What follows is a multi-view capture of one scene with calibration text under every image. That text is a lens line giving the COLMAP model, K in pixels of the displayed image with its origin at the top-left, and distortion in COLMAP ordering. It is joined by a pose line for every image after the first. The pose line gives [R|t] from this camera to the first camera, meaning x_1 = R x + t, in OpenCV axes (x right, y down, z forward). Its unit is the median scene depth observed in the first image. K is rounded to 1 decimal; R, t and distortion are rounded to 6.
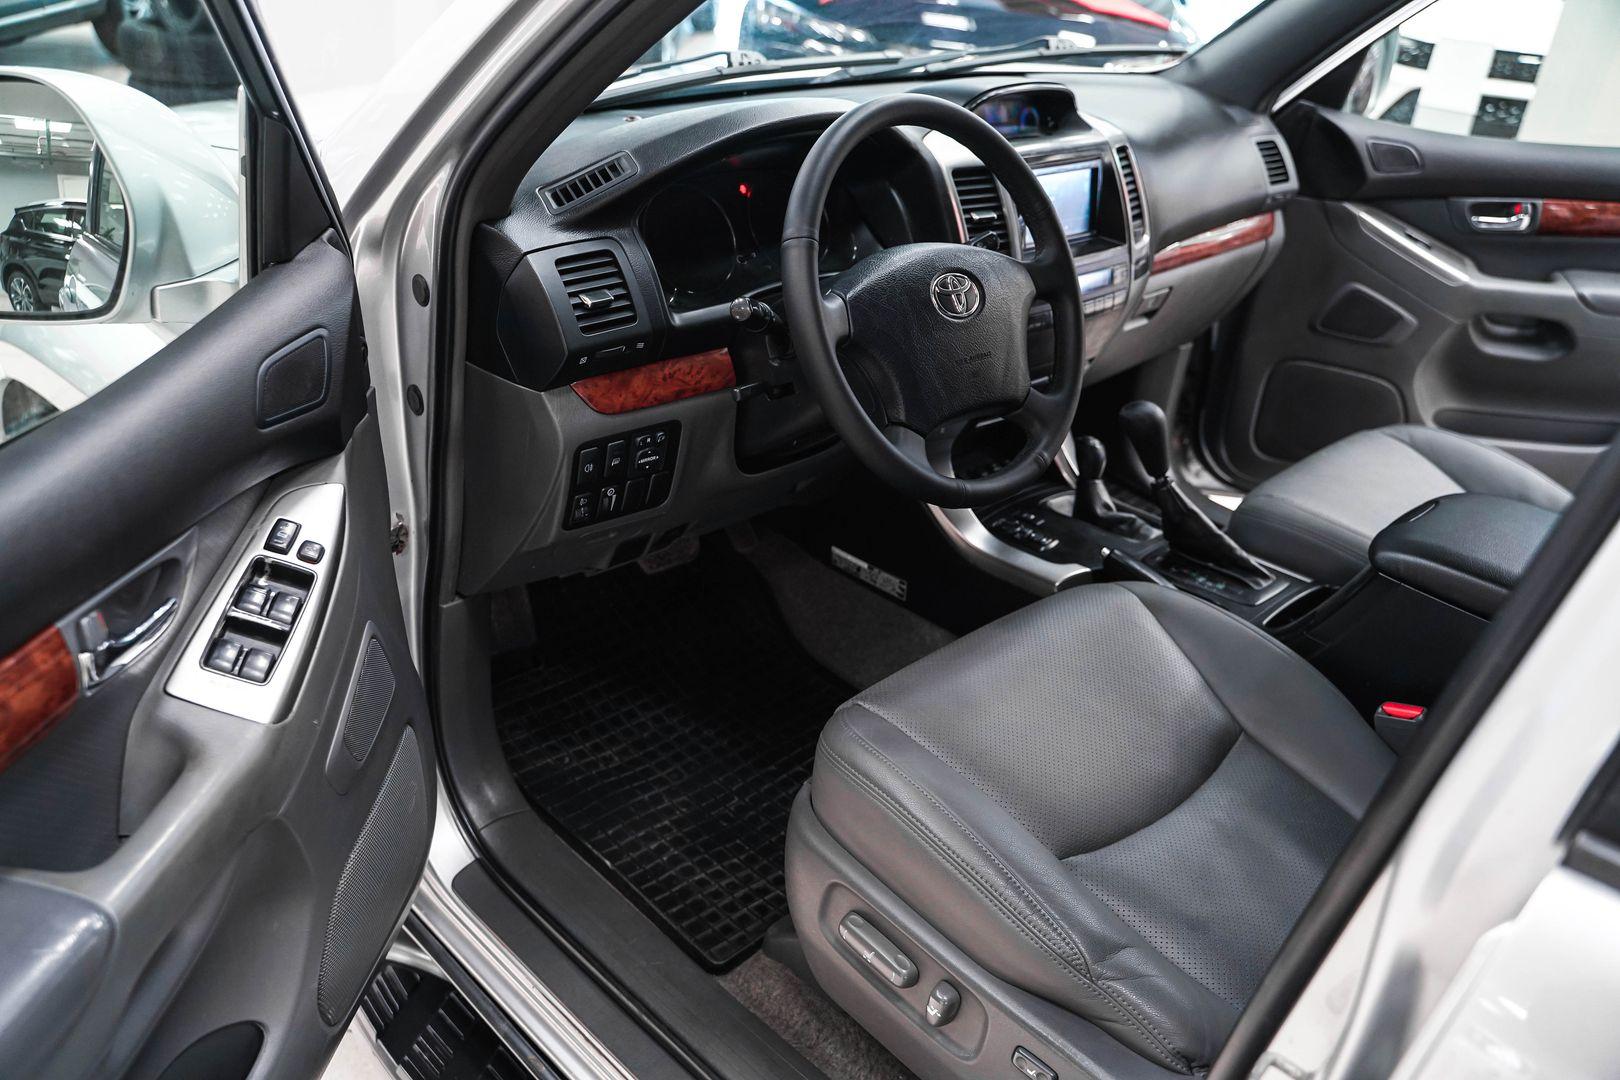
lens RADIAL K [[1320.0, 0, 809.4], [0, 1320.0, 540.2], [0, 0, 1]] dist [-0.094527, 0.043718]
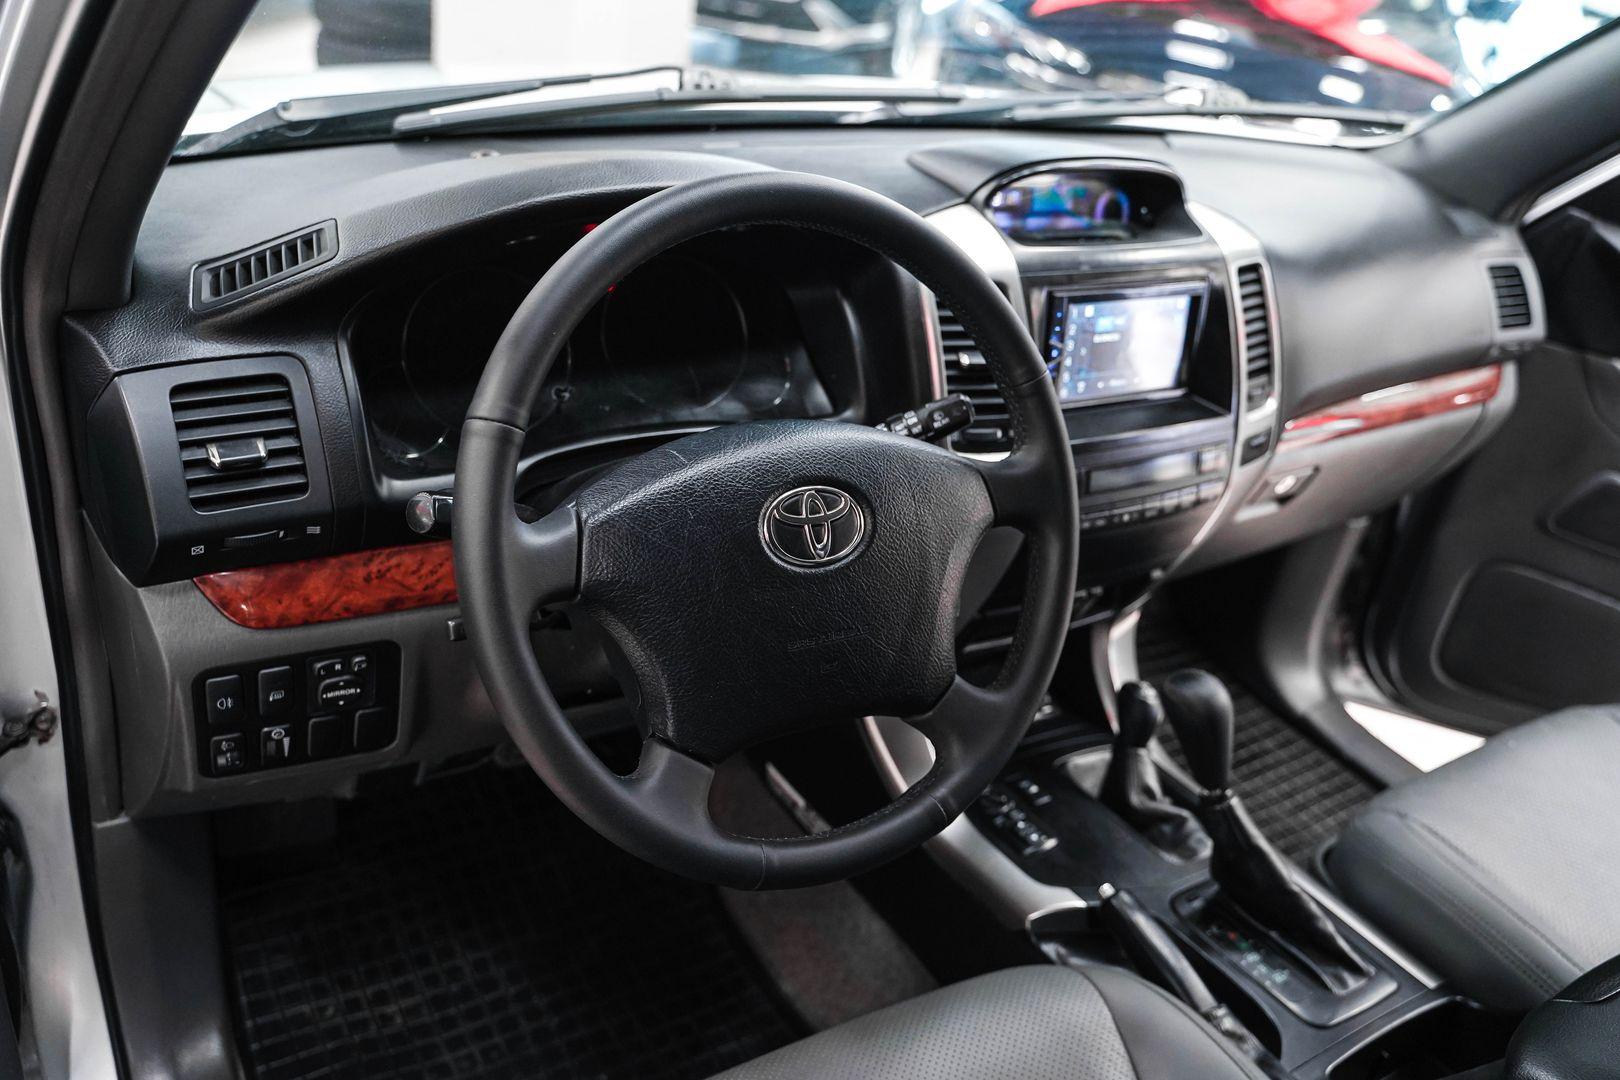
lens RADIAL K [[1320.0, 0, 809.6], [0, 1320.0, 538.9], [0, 0, 1]] dist [-0.094527, 0.043718]
pose [[0.974290, 0.149969, -0.168131, 0.157817], [-0.150447, 0.988568, 0.009966, -0.141077], [0.167703, 0.015585, 0.985714, 0.323645]]
